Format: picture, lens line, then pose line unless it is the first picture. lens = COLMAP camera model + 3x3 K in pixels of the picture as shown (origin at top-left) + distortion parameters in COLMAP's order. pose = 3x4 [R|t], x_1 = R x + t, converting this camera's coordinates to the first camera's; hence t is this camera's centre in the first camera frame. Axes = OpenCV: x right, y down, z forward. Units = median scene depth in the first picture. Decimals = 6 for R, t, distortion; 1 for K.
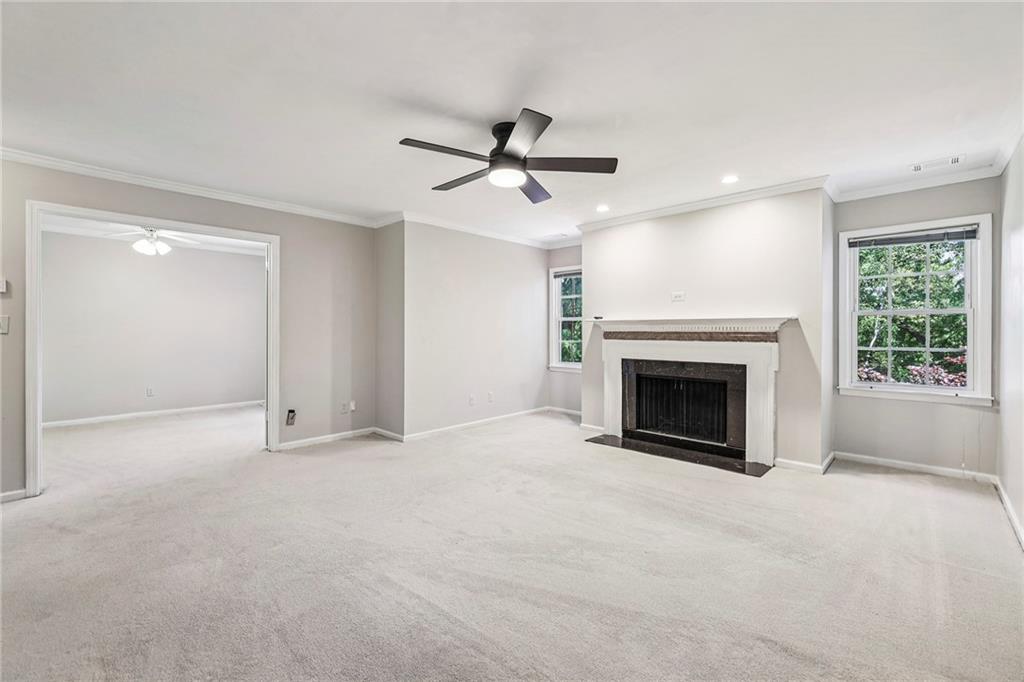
lens RADIAL K [[441.8, 0, 462.9], [0, 441.8, 328.2], [0, 0, 1]] dist [-0.003577, 0.004011]
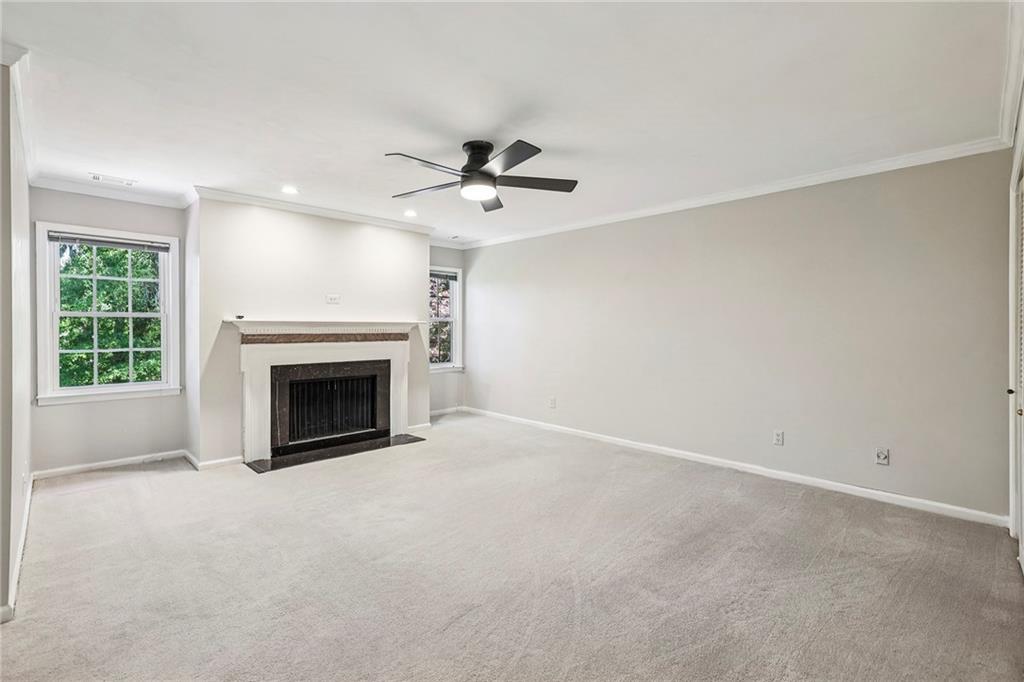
lens RADIAL K [[457.4, 0, 506.0], [0, 457.4, 330.1], [0, 0, 1]] dist [0.011568, 0.000260]
pose [[-0.012565, 0.001323, 0.999920, -0.560607], [-0.000083, 0.999999, -0.001324, 0.001430], [-0.999921, -0.000100, -0.012565, 0.589084]]
